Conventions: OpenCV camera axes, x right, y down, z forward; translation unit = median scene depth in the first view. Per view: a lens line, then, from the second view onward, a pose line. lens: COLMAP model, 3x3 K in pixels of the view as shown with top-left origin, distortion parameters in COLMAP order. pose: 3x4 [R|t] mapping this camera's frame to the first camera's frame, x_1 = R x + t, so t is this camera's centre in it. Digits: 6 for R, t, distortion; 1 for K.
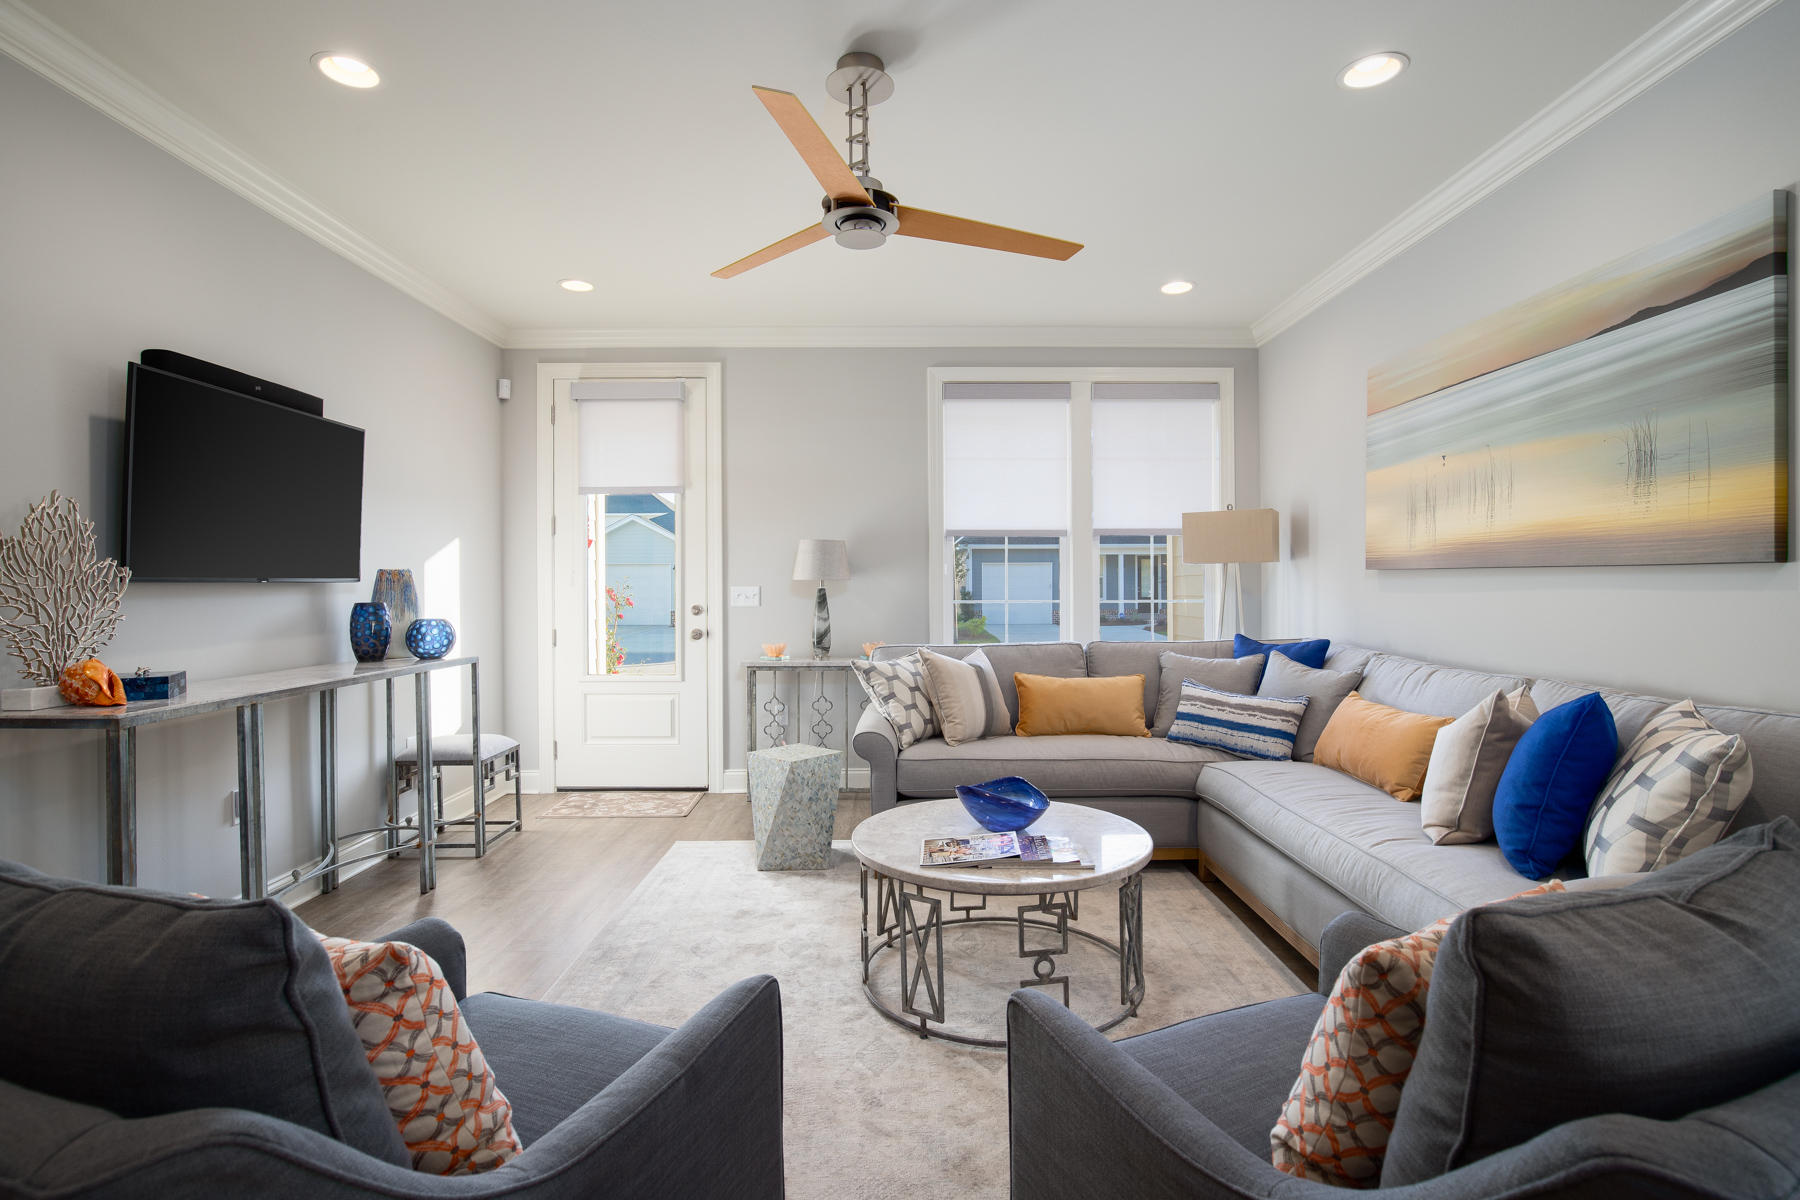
lens RADIAL K [[834.9, 0, 898.7], [0, 834.9, 596.8], [0, 0, 1]] dist [-0.005775, -0.000376]
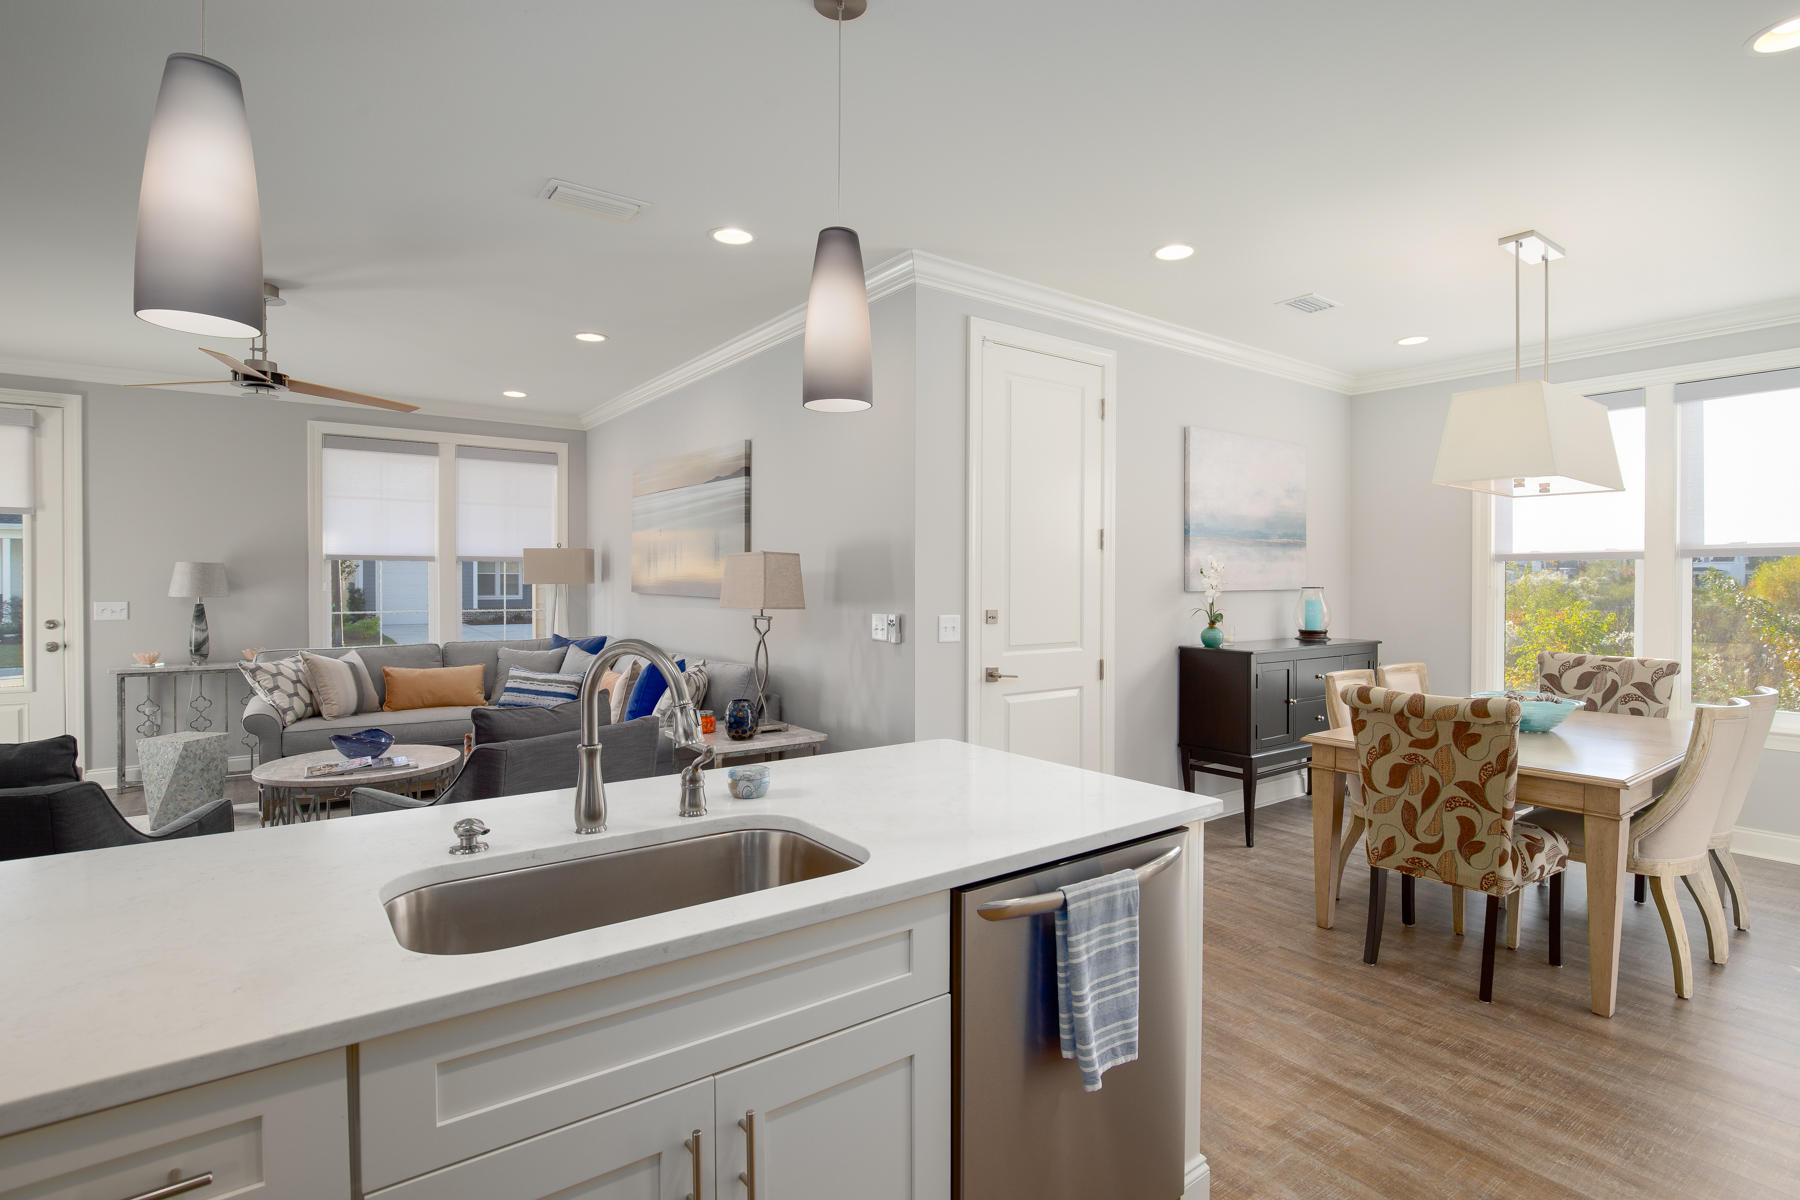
lens RADIAL K [[877.9, 0, 902.0], [0, 877.9, 593.4], [0, 0, 1]] dist [-0.020500, 0.001556]
pose [[0.802955, 0.000183, 0.596039, -0.031181], [-0.001945, 0.999995, 0.002314, -0.035730], [-0.596036, -0.003017, 0.802952, -0.680763]]
